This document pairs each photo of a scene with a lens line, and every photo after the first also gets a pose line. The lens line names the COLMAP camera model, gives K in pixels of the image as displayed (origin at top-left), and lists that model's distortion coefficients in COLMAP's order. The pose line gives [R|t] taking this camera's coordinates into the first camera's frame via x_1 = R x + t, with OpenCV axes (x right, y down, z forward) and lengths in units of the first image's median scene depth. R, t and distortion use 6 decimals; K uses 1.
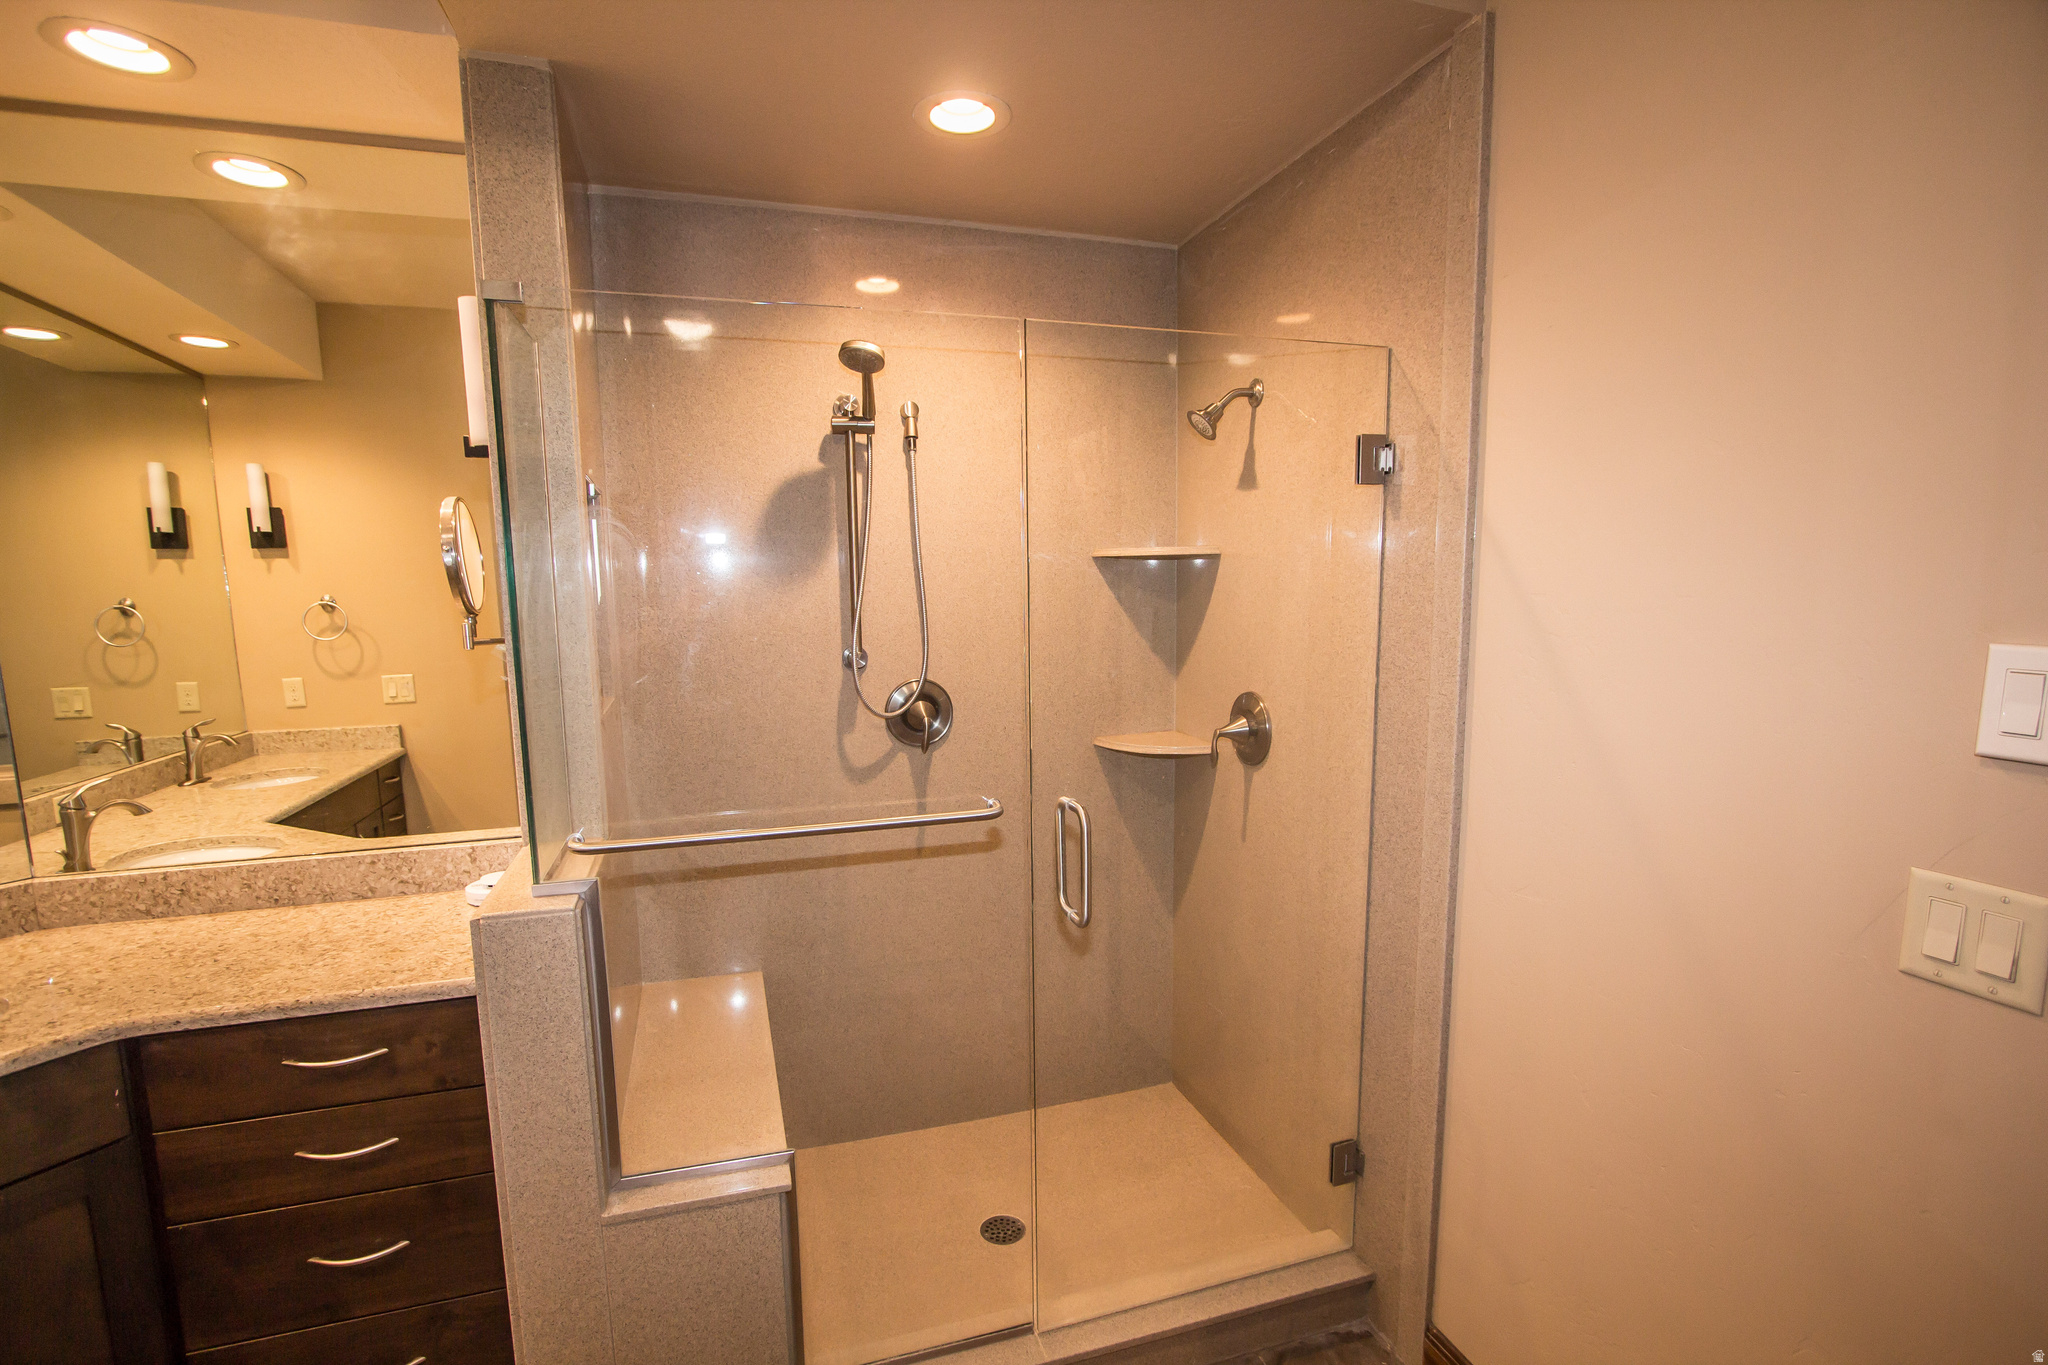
lens RADIAL K [[946.9, 0, 1011.4], [0, 946.9, 719.0], [0, 0, 1]] dist [-0.034961, 0.016304]
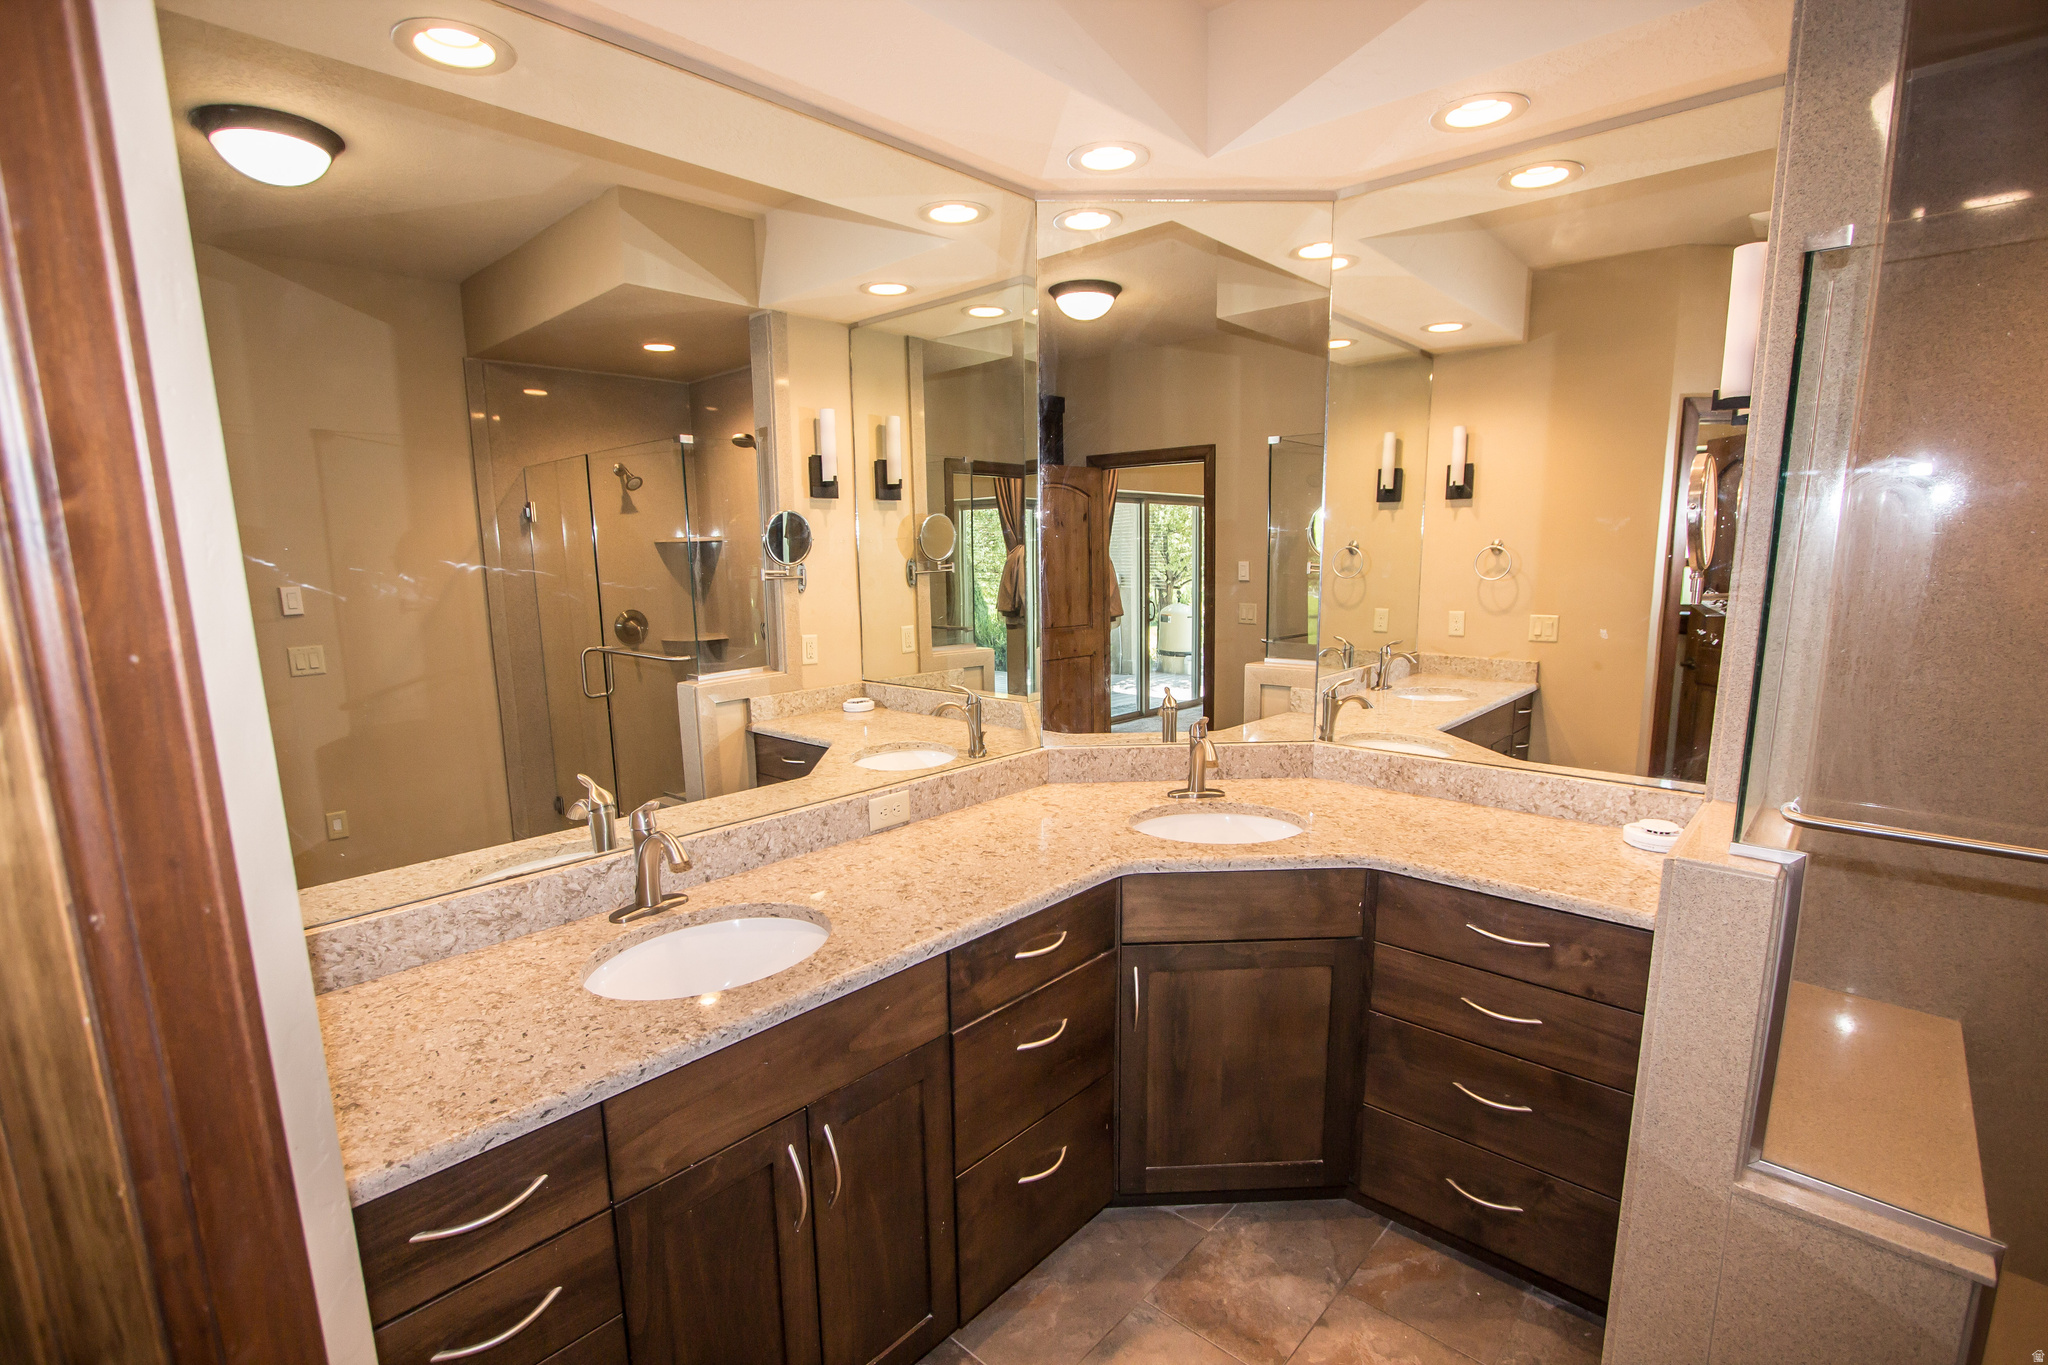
lens RADIAL K [[946.9, 0, 1011.4], [0, 946.9, 719.0], [0, 0, 1]] dist [-0.034961, 0.016304]
pose [[0.494719, 0.166798, -0.852896, -0.044326], [-0.112113, 0.985457, 0.127692, 0.003177], [0.861791, 0.032450, 0.506224, -0.139809]]
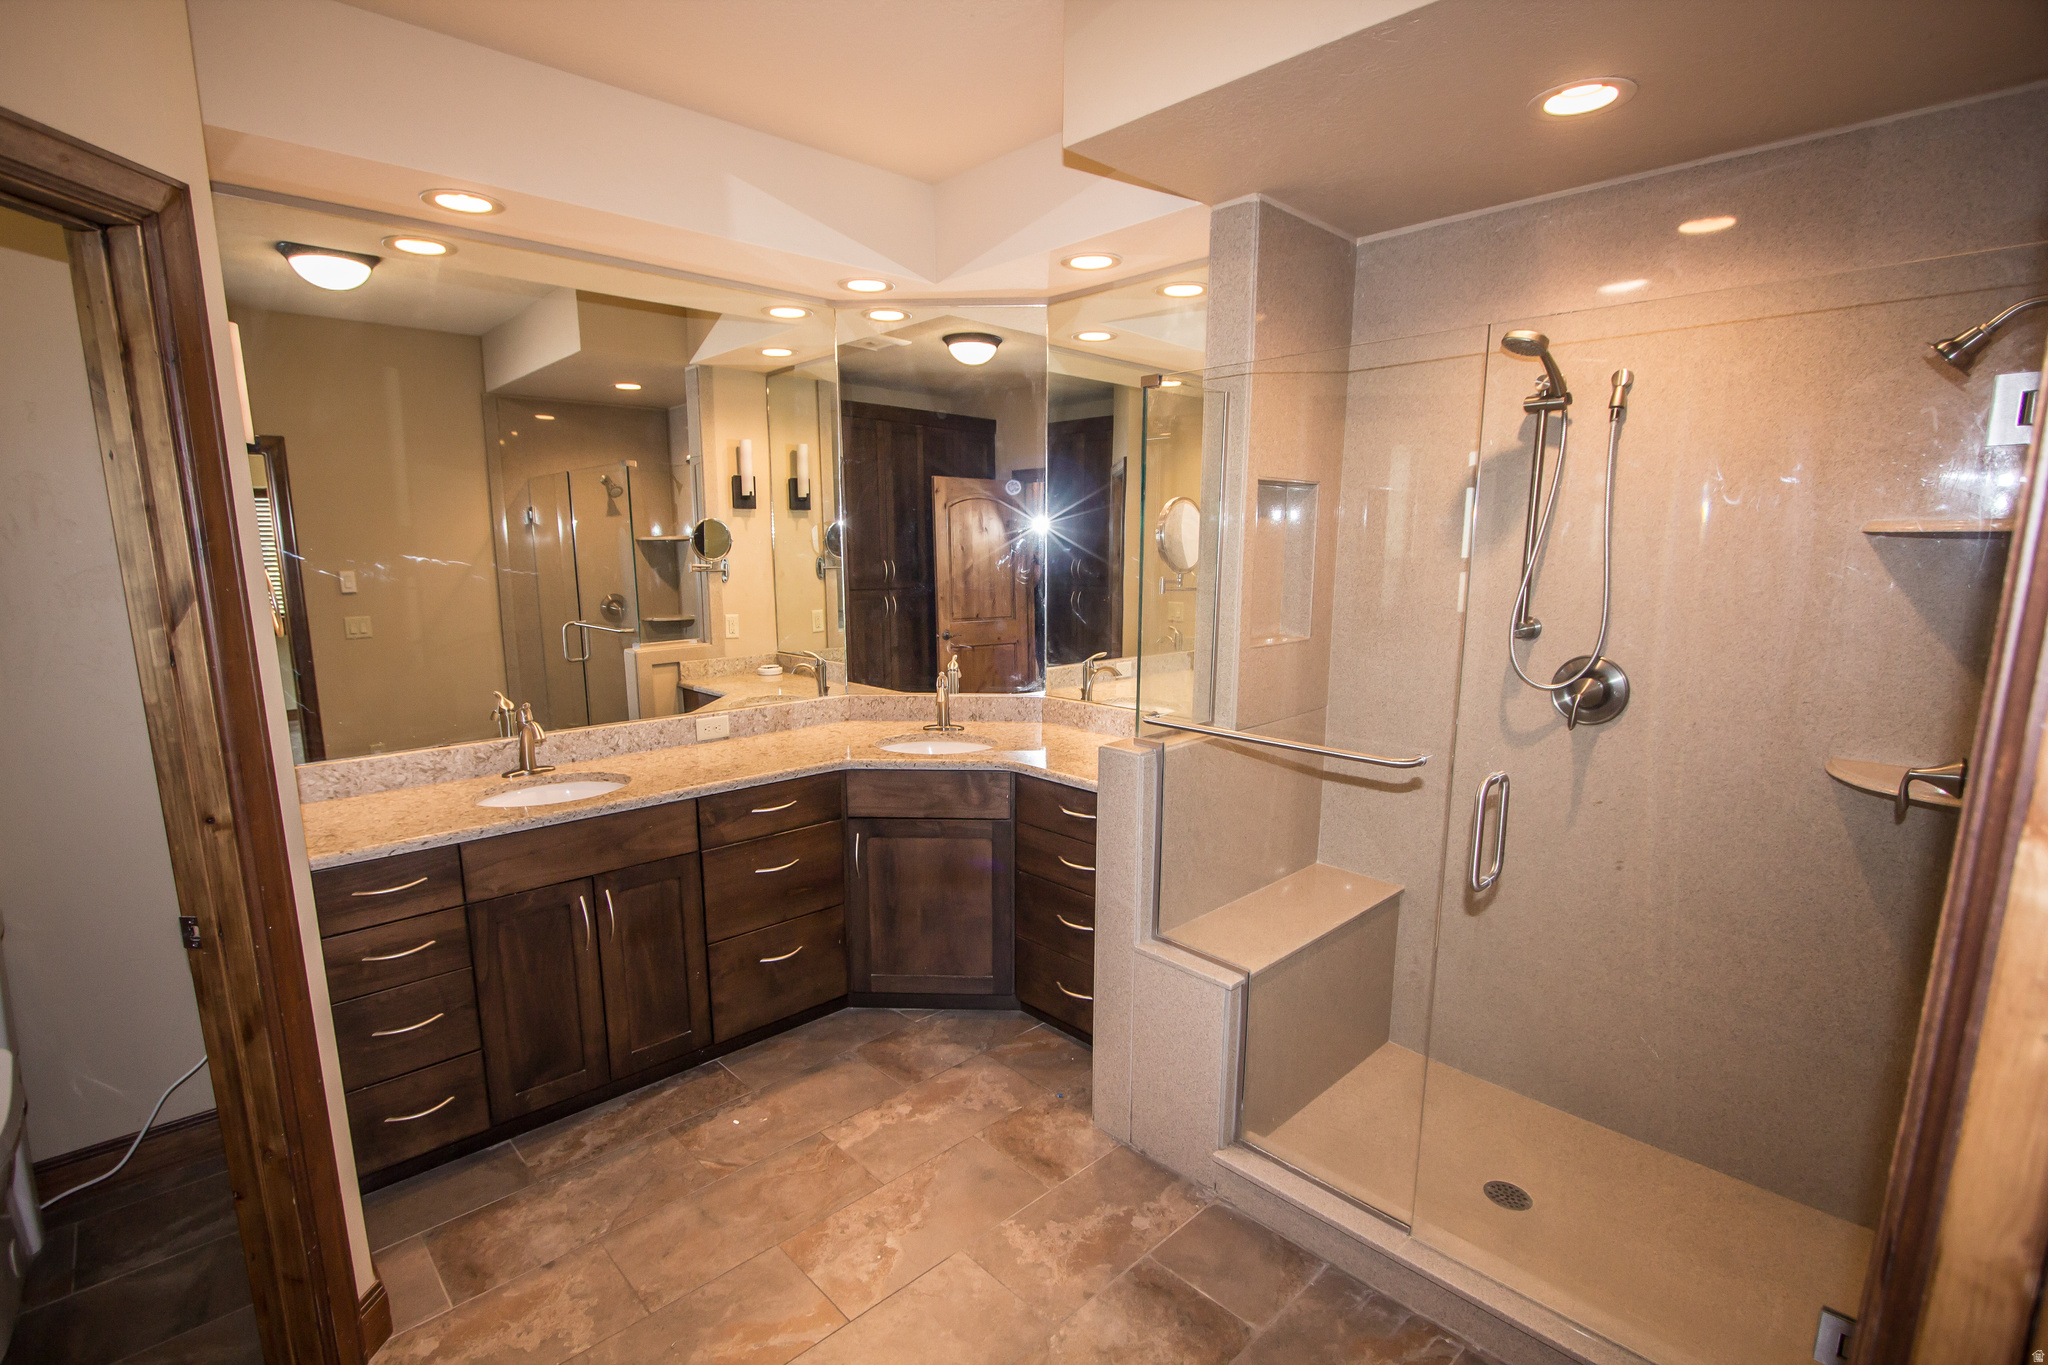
lens RADIAL K [[950.2, 0, 1013.7], [0, 950.2, 730.4], [0, 0, 1]] dist [-0.024037, -0.000011]
pose [[0.434498, 0.191256, -0.880132, 0.671619], [-0.129715, 0.980295, 0.148985, -0.044987], [0.891283, 0.049433, 0.450744, 0.036257]]
